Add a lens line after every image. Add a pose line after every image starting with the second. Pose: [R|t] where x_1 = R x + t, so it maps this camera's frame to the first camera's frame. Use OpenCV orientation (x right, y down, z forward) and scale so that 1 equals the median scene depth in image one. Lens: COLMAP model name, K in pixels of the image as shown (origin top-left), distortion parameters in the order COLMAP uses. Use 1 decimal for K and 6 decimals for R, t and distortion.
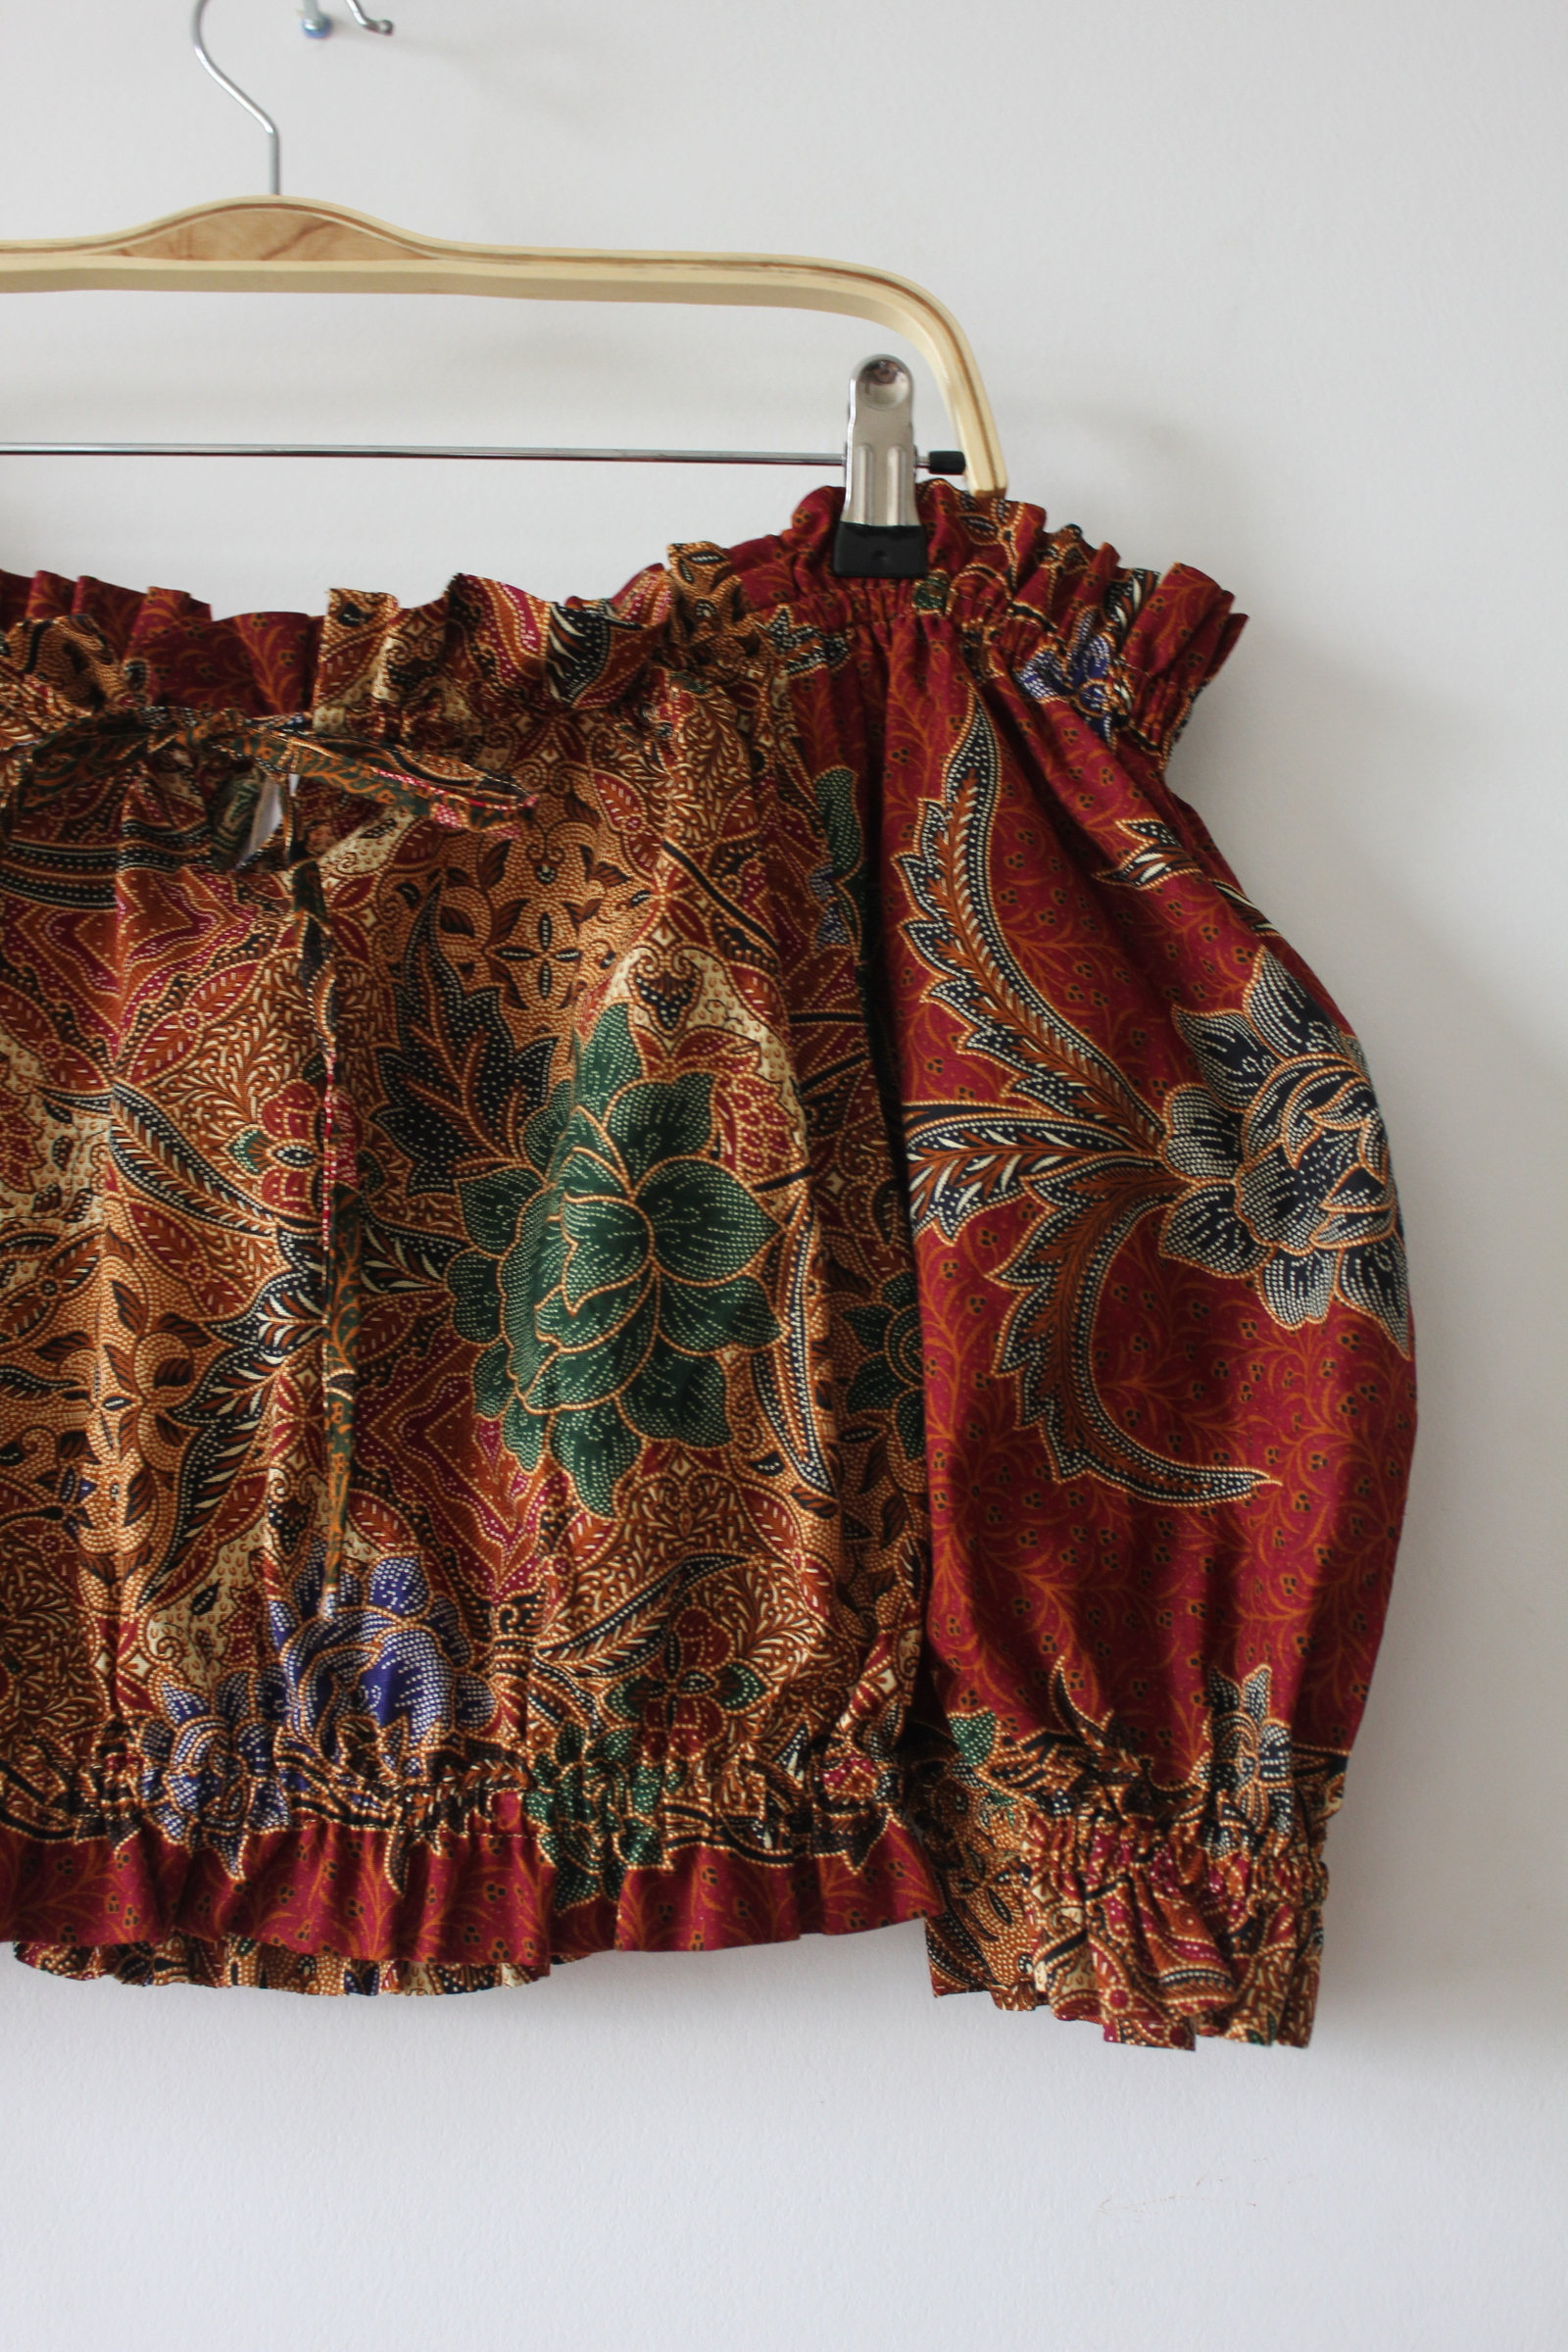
lens RADIAL K [[2430.1, 0, 784.0], [0, 2430.1, 1176.0], [0, 0, 1]] dist [-0.128775, 0.134823]
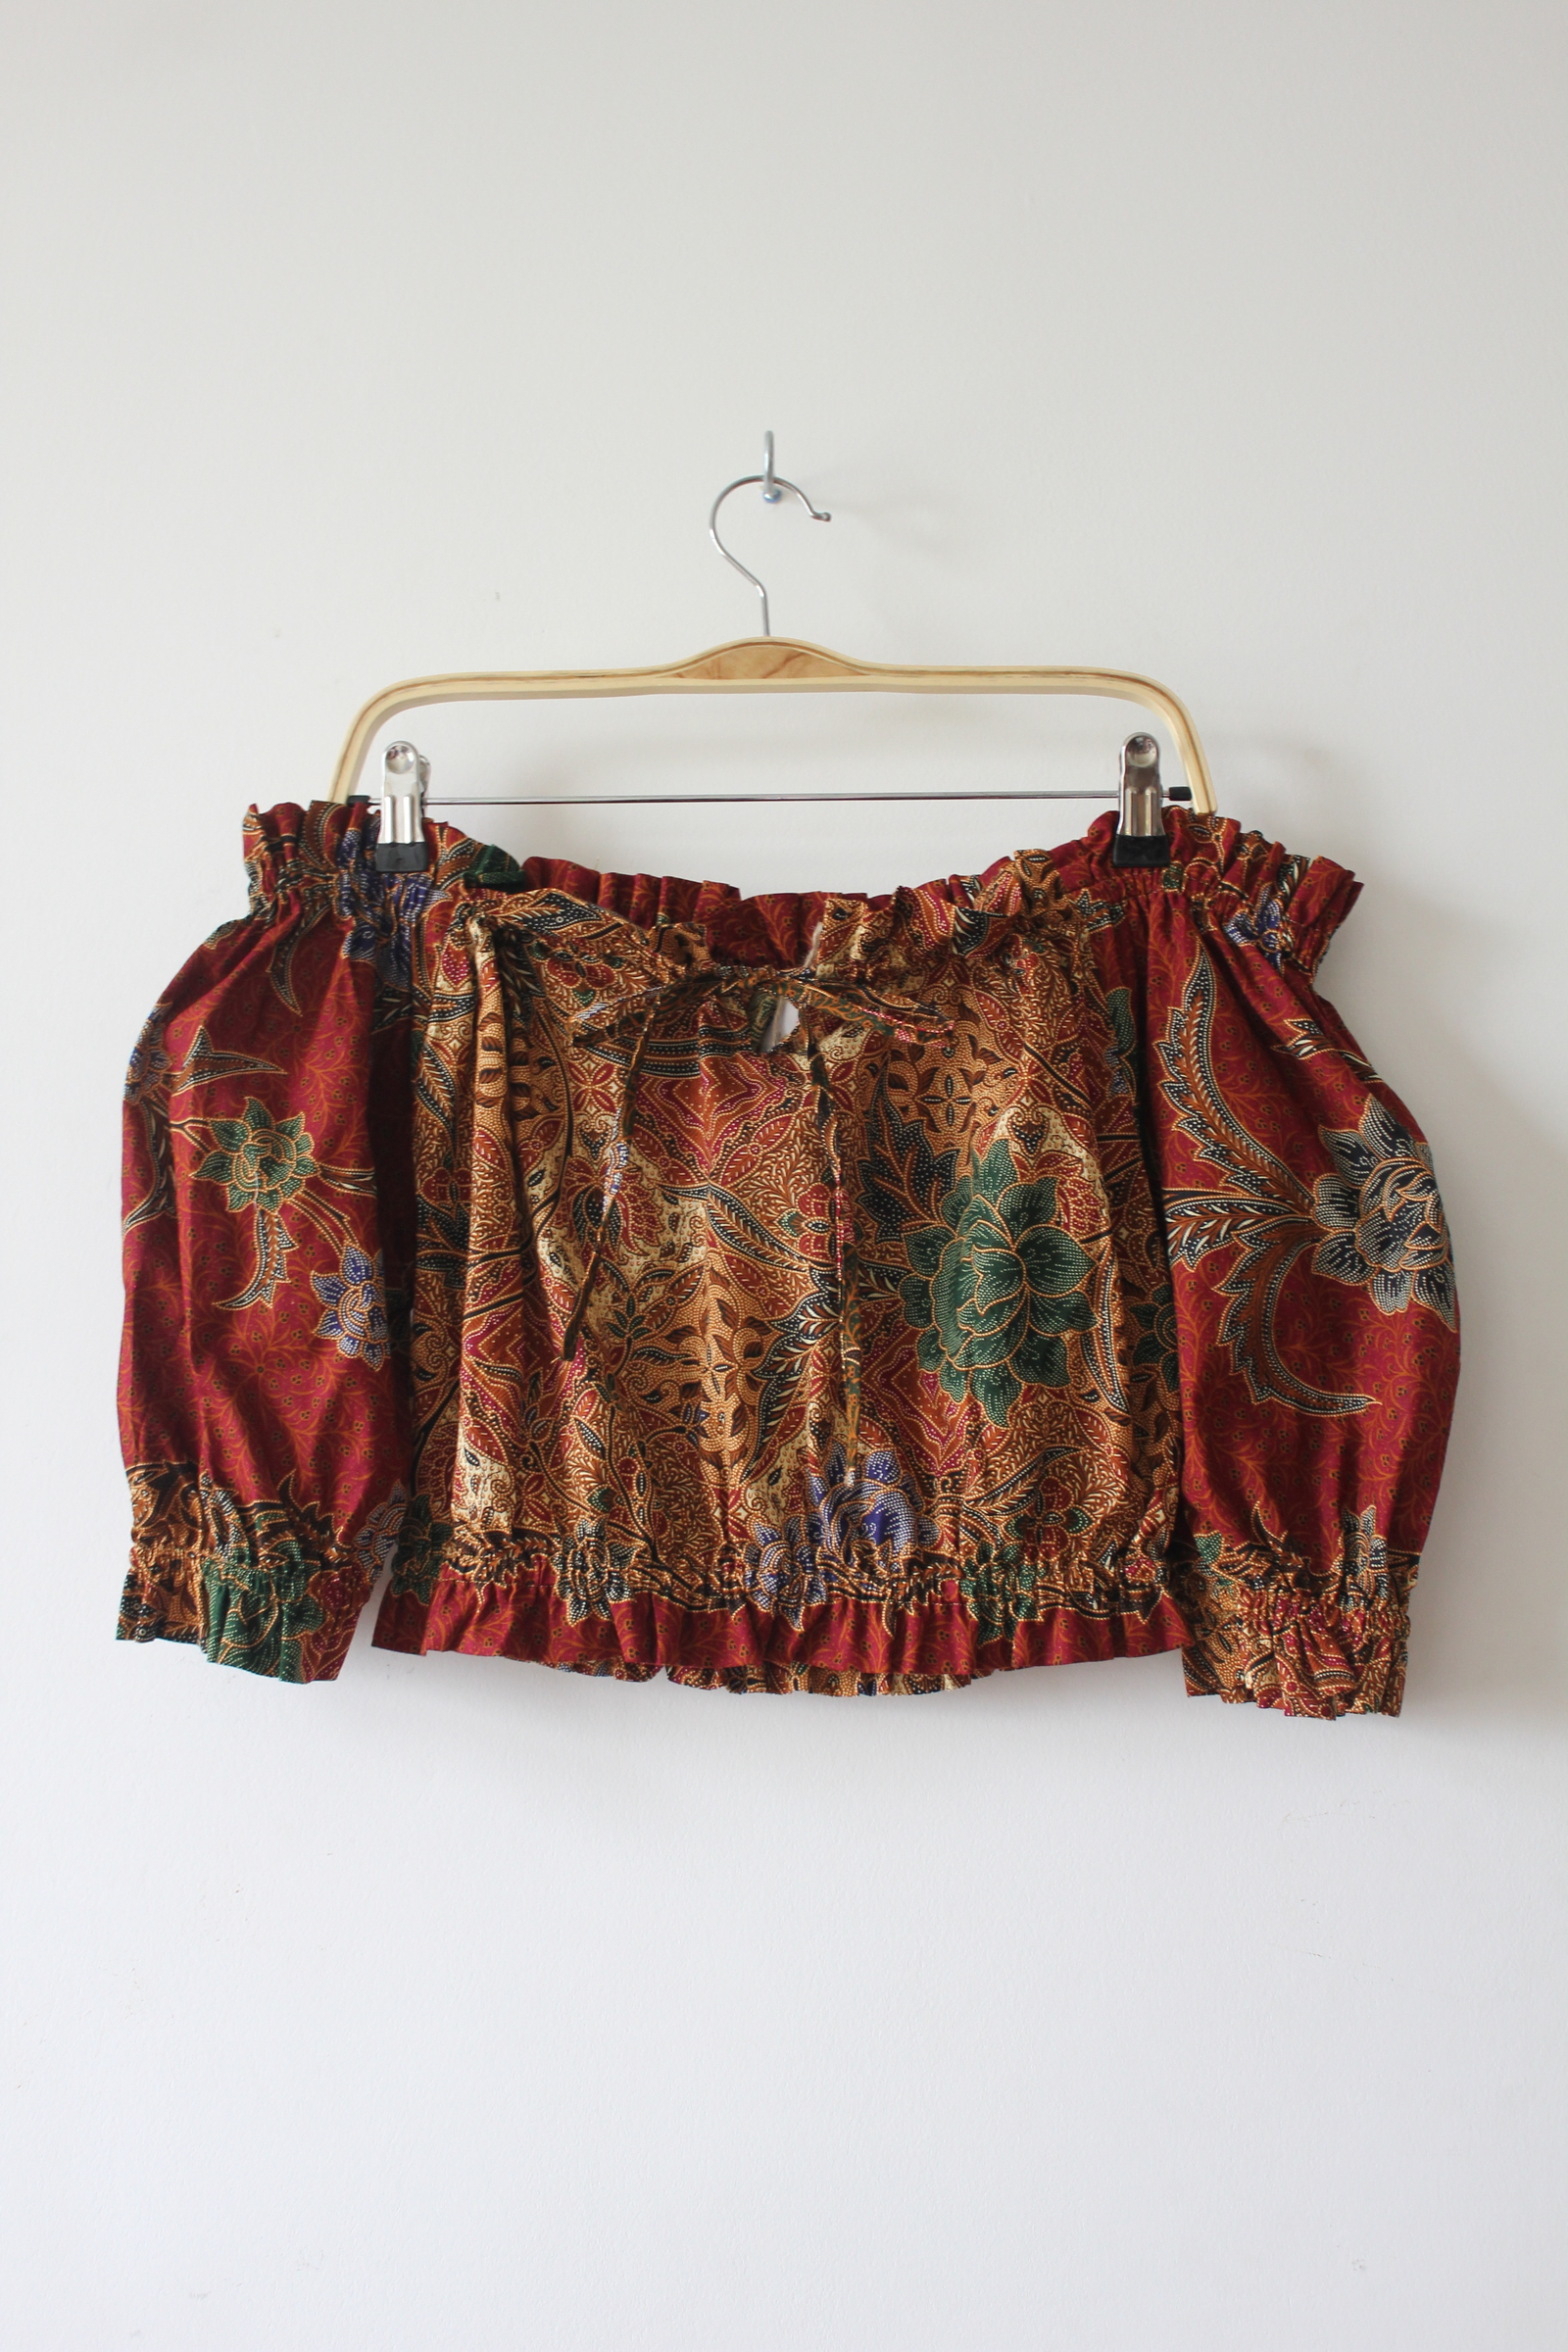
lens RADIAL K [[2430.1, 0, 784.0], [0, 2430.1, 1176.0], [0, 0, 1]] dist [-0.128775, 0.134823]
pose [[0.996466, -0.018556, -0.081924, -0.081472], [0.022031, 0.998886, 0.041718, -0.120410], [0.081059, -0.043376, 0.995765, -0.773701]]
